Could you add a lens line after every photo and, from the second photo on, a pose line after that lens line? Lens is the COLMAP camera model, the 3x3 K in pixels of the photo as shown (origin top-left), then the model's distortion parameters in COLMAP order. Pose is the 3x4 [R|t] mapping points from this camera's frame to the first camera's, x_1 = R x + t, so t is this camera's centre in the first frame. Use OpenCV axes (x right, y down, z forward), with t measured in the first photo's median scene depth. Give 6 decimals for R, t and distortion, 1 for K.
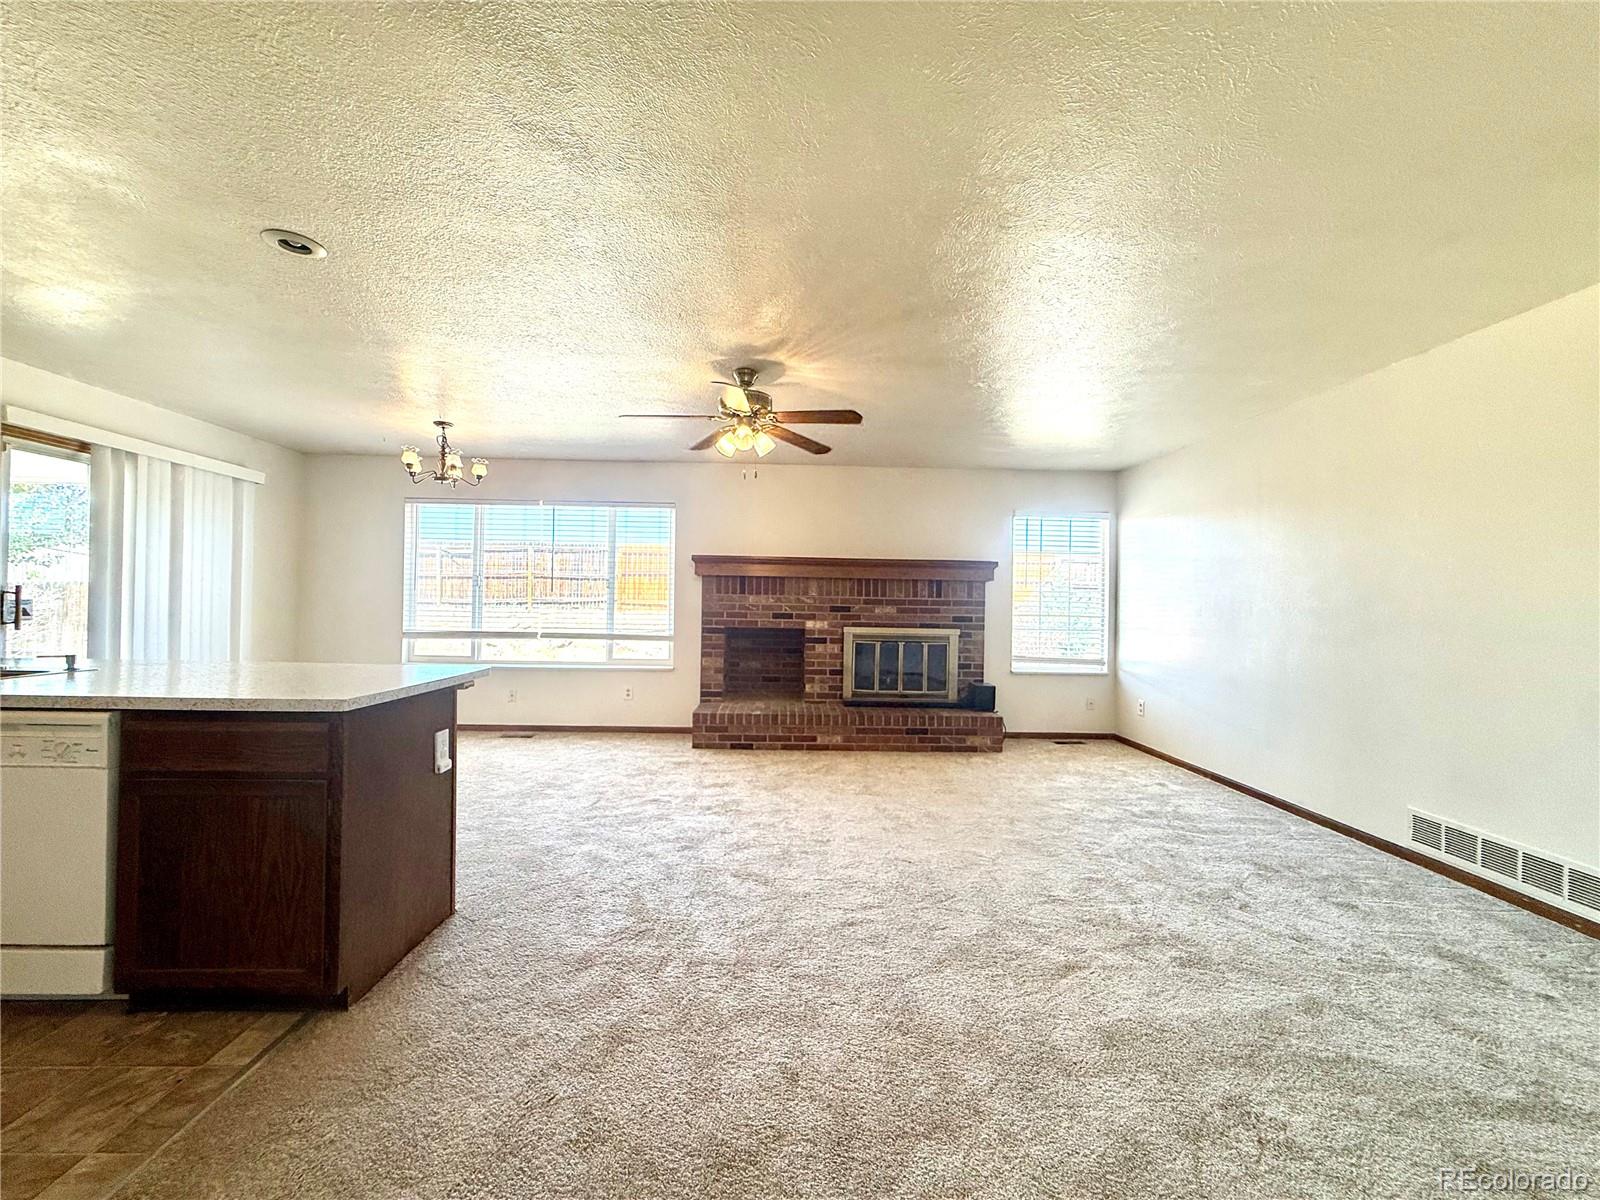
lens RADIAL K [[640.5, 0, 792.0], [0, 640.5, 603.5], [0, 0, 1]] dist [0.002184, -0.000101]
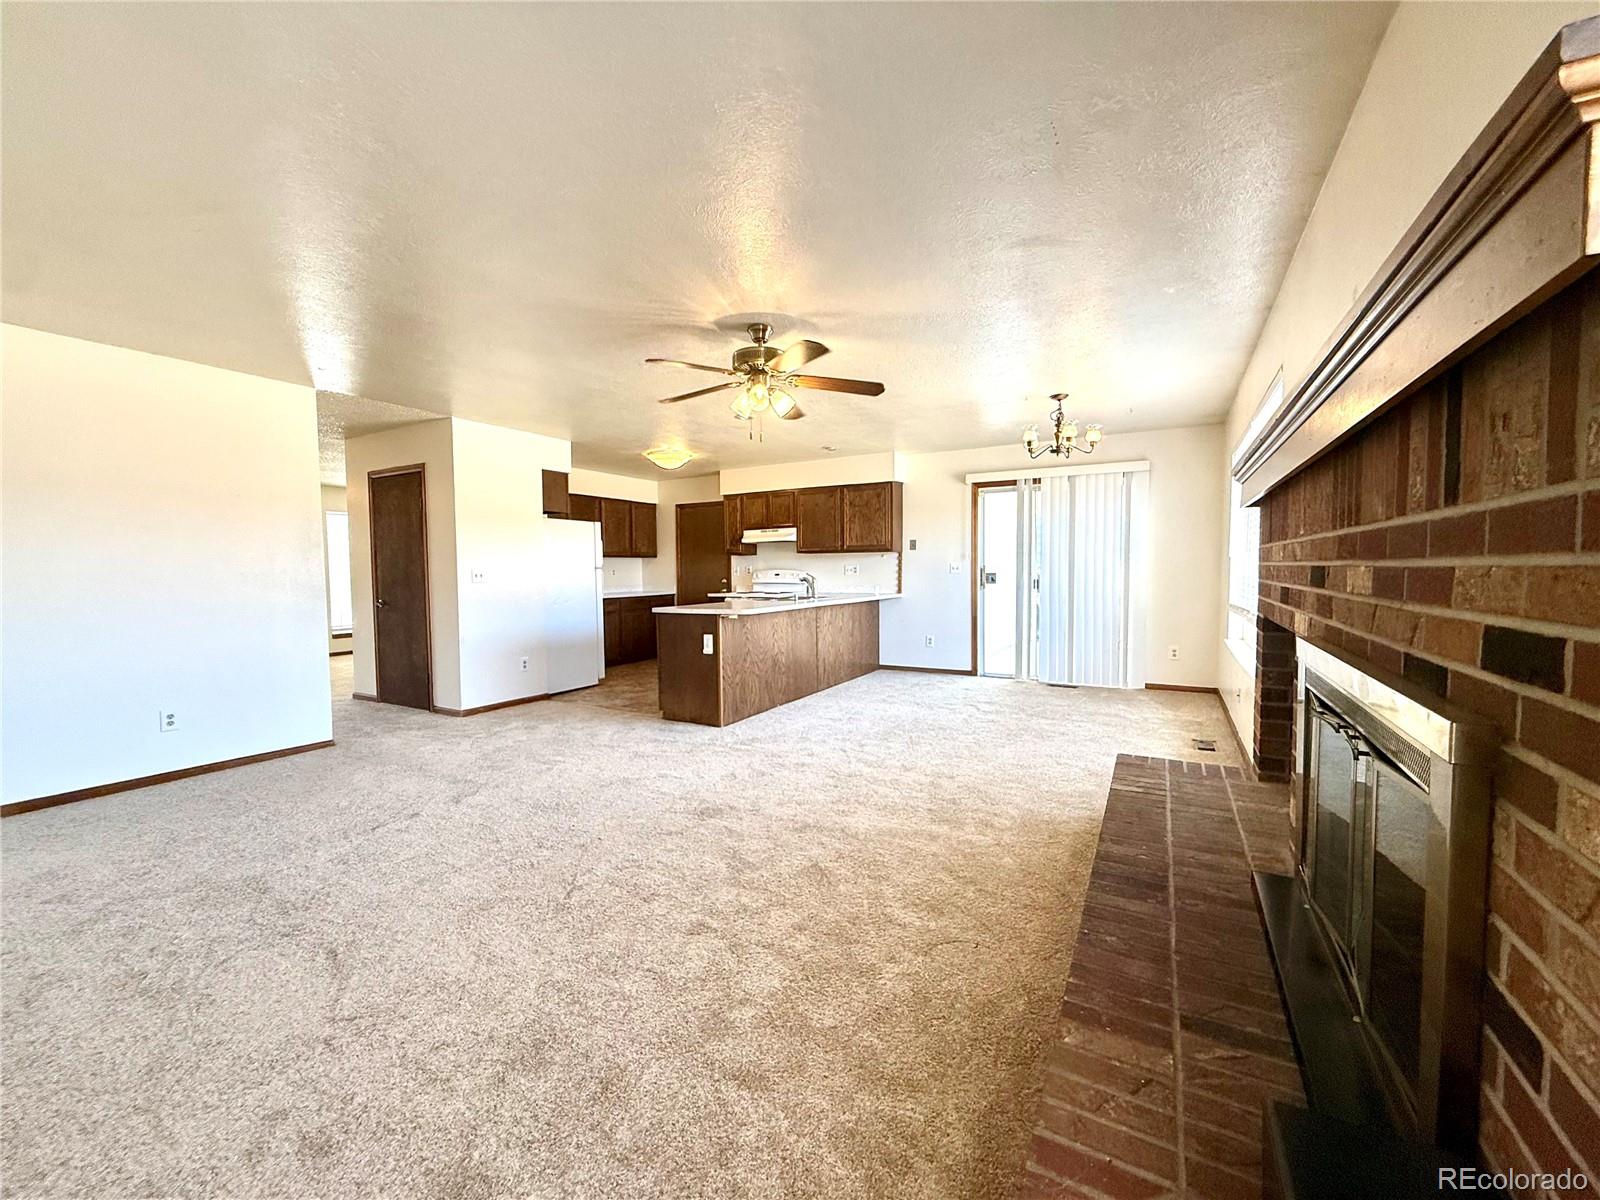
lens RADIAL K [[640.5, 0, 815.9], [0, 640.5, 603.9], [0, 0, 1]] dist [0.002184, -0.000101]
pose [[-0.504695, 0.034567, -0.862605, 0.447091], [0.005394, 0.999305, 0.036889, 0.009012], [0.863281, 0.013965, -0.504531, 0.976118]]
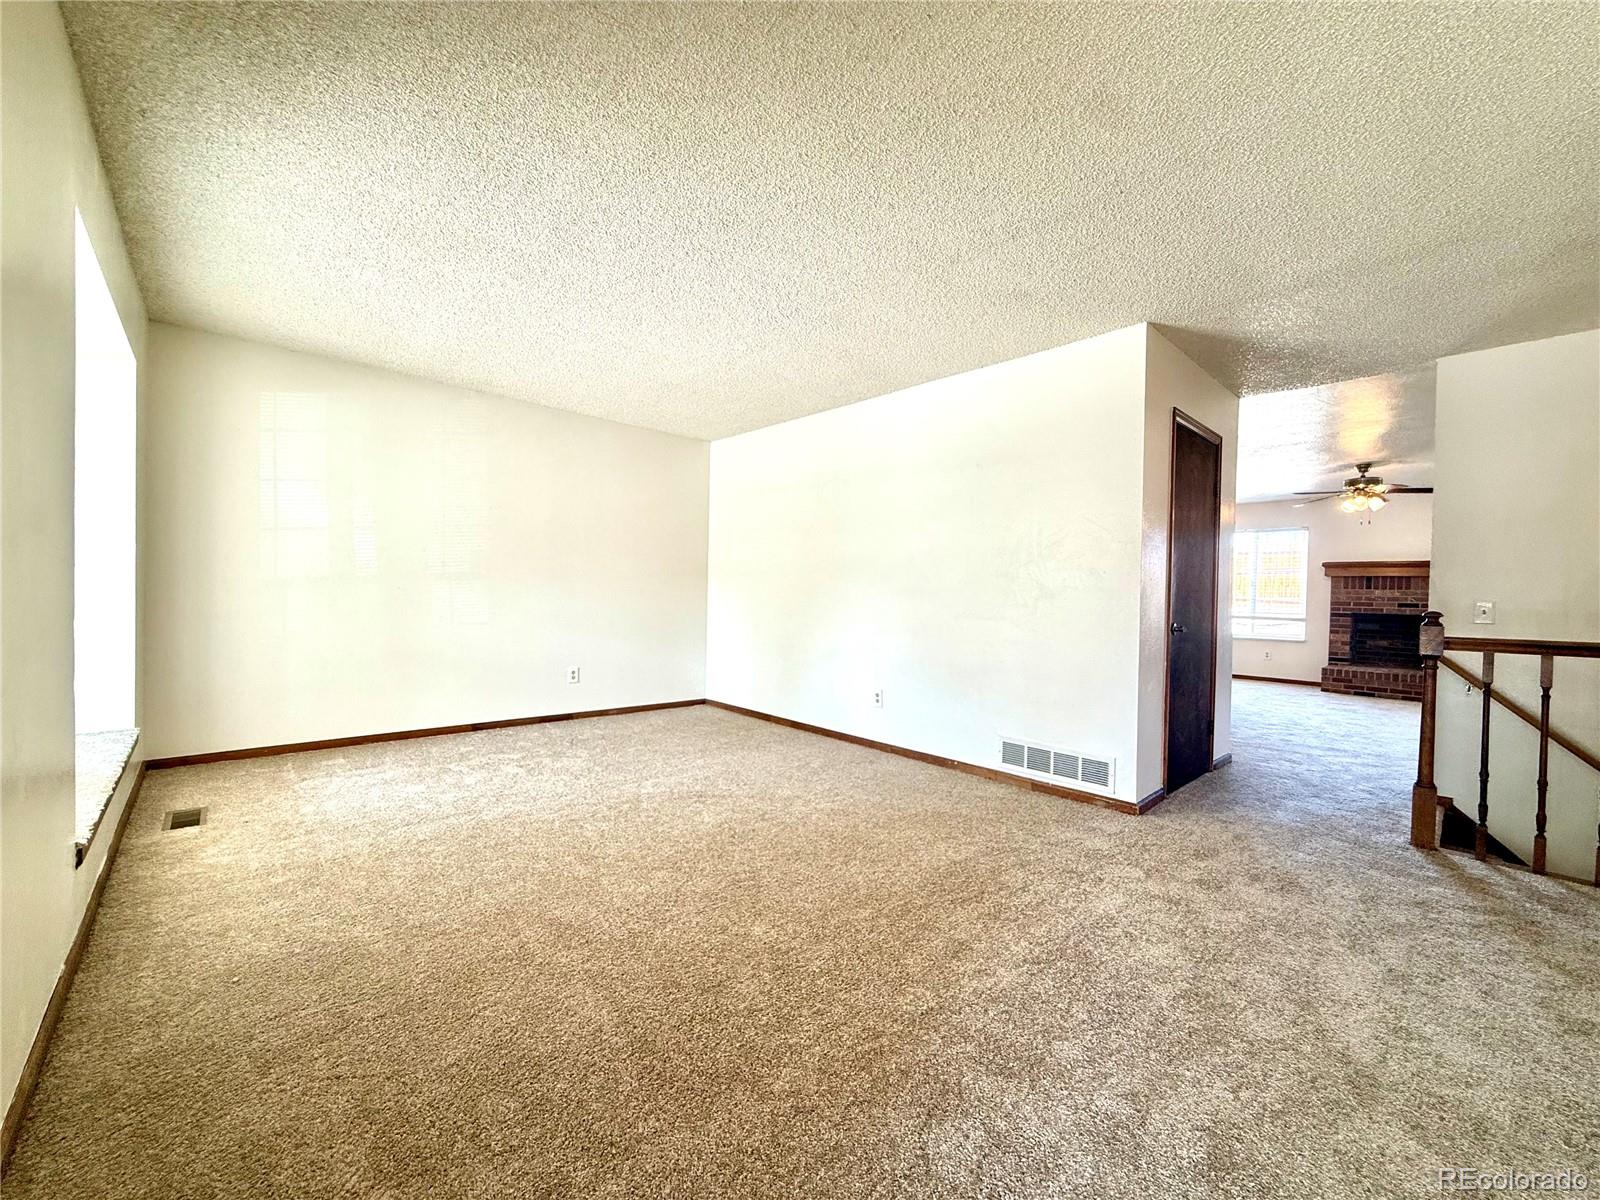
lens RADIAL K [[640.5, 0, 800.0], [0, 640.5, 600.0], [0, 0, 1]] dist [0.002184, -0.000101]
pose [[0.671247, 0.009784, -0.741170, 0.126984], [-0.007998, 0.999950, 0.005956, 0.009903], [0.741191, 0.001930, 0.671291, -0.849745]]
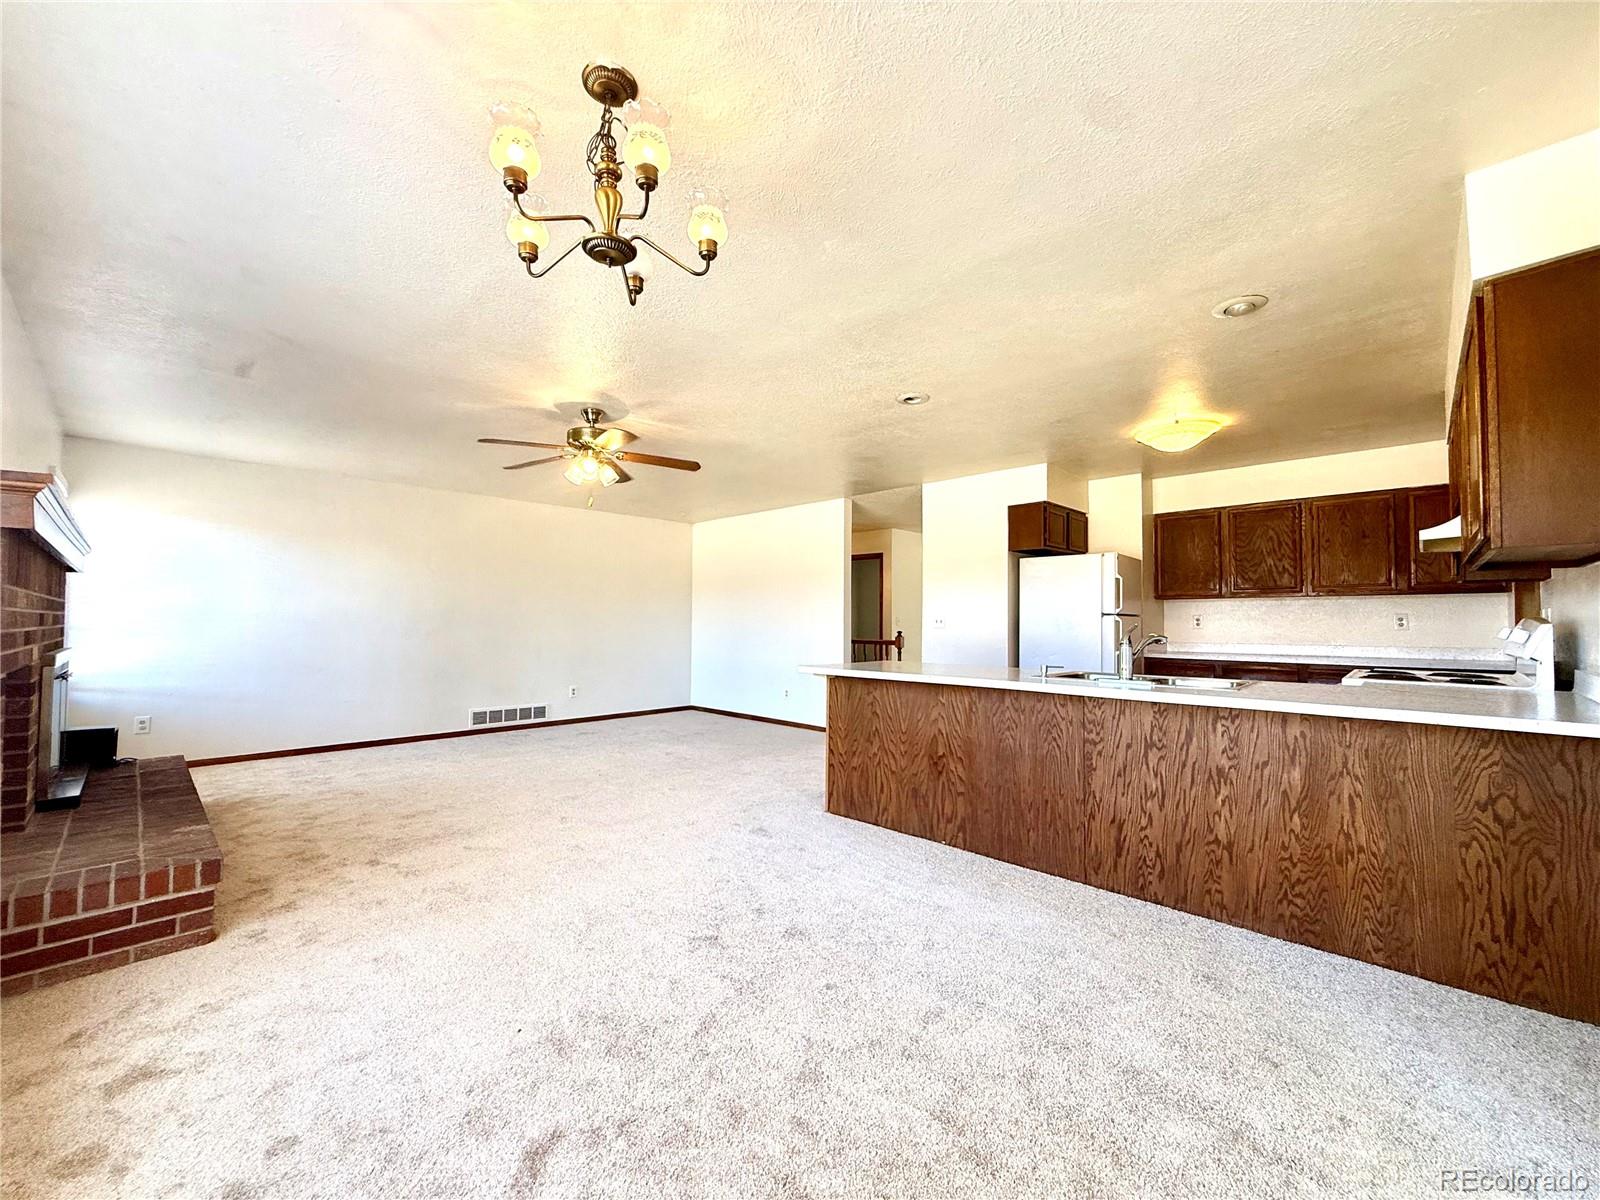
lens RADIAL K [[640.5, 0, 799.0], [0, 640.5, 602.5], [0, 0, 1]] dist [0.002184, -0.000101]
pose [[-0.708345, 0.003761, 0.705856, -0.701270], [-0.017545, 0.999583, -0.022933, -0.003968], [-0.705648, -0.028629, -0.707984, 0.946170]]
